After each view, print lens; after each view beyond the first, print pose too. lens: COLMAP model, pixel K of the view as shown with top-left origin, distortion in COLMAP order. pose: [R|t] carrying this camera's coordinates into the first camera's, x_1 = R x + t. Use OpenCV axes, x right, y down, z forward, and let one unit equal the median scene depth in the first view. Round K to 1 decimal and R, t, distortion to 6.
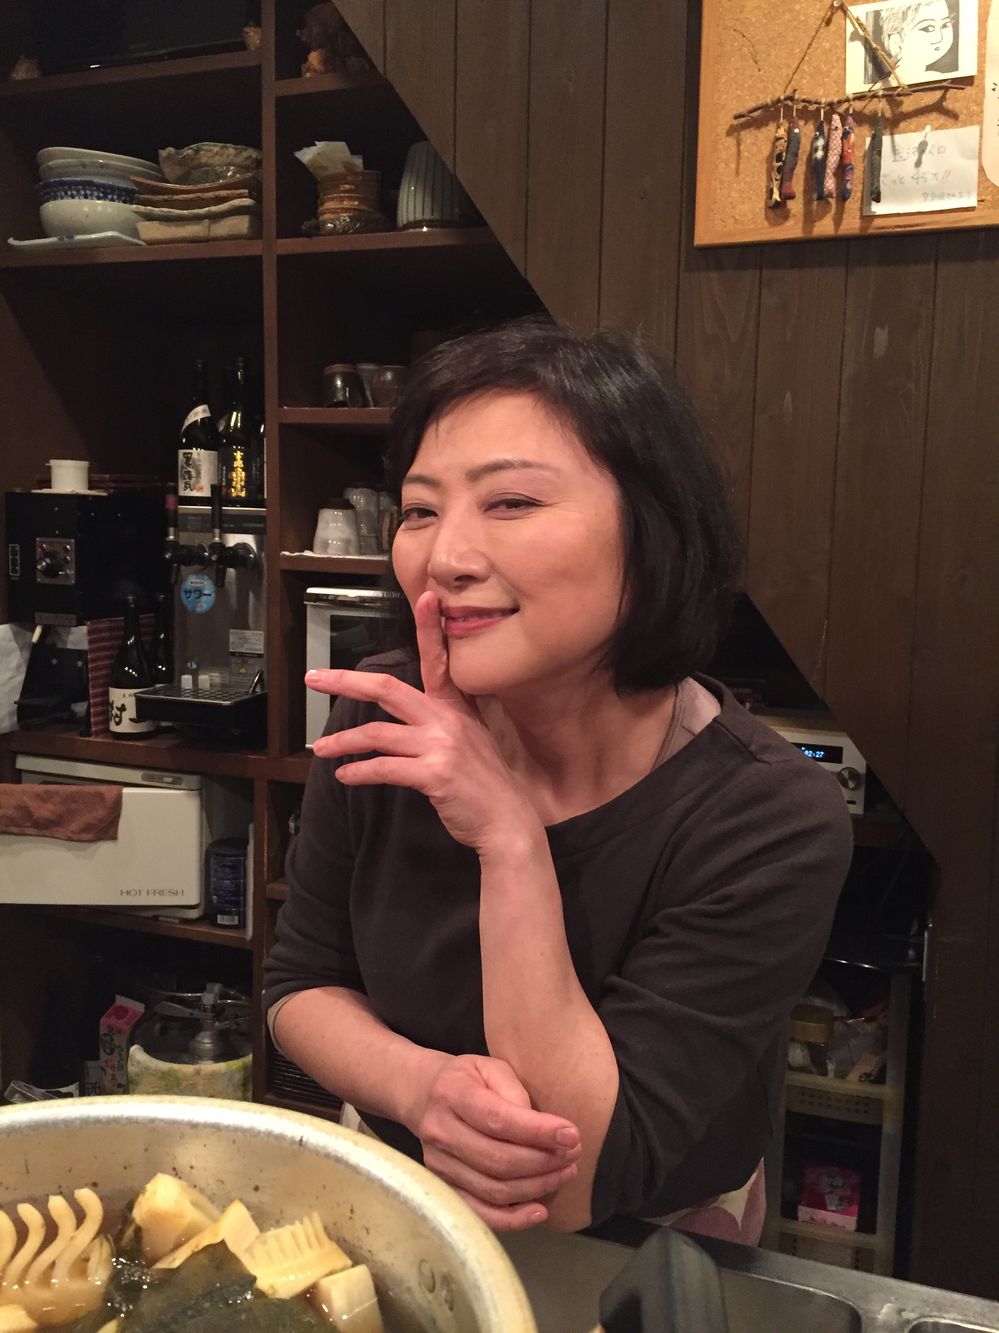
lens RADIAL K [[1125.2, 0, 497.7], [0, 1125.2, 674.8], [0, 0, 1]] dist [0.082105, -0.127610]
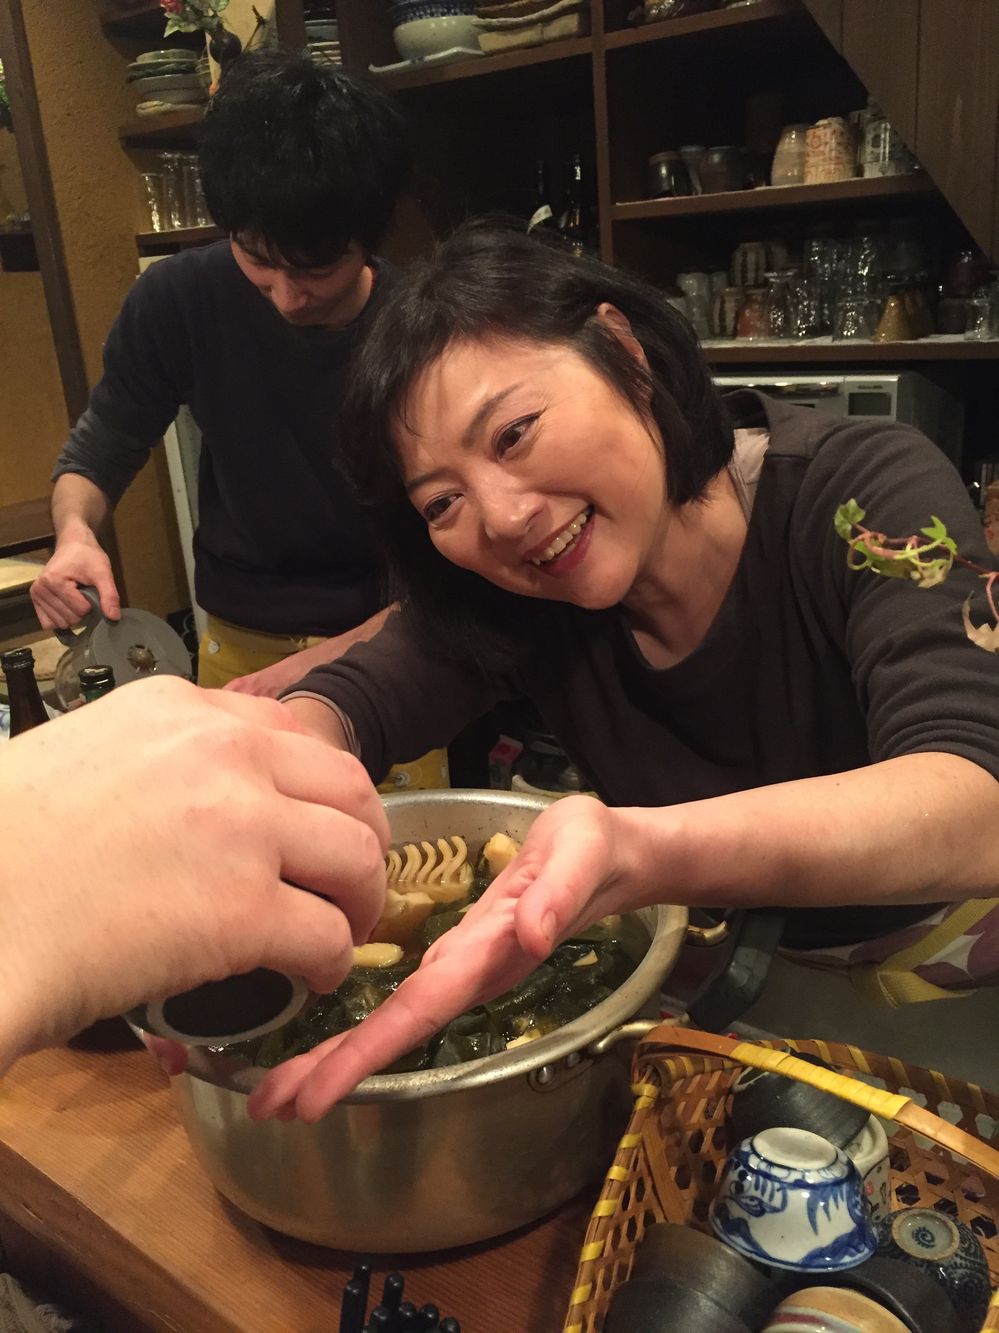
lens RADIAL K [[1136.1, 0, 504.8], [0, 1136.1, 677.9], [0, 0, 1]] dist [0.049470, -0.084521]
pose [[0.949500, 0.015623, -0.313377, 0.054261], [0.052602, 0.976699, 0.208069, -0.031754], [0.309326, -0.214046, 0.926554, -0.117193]]
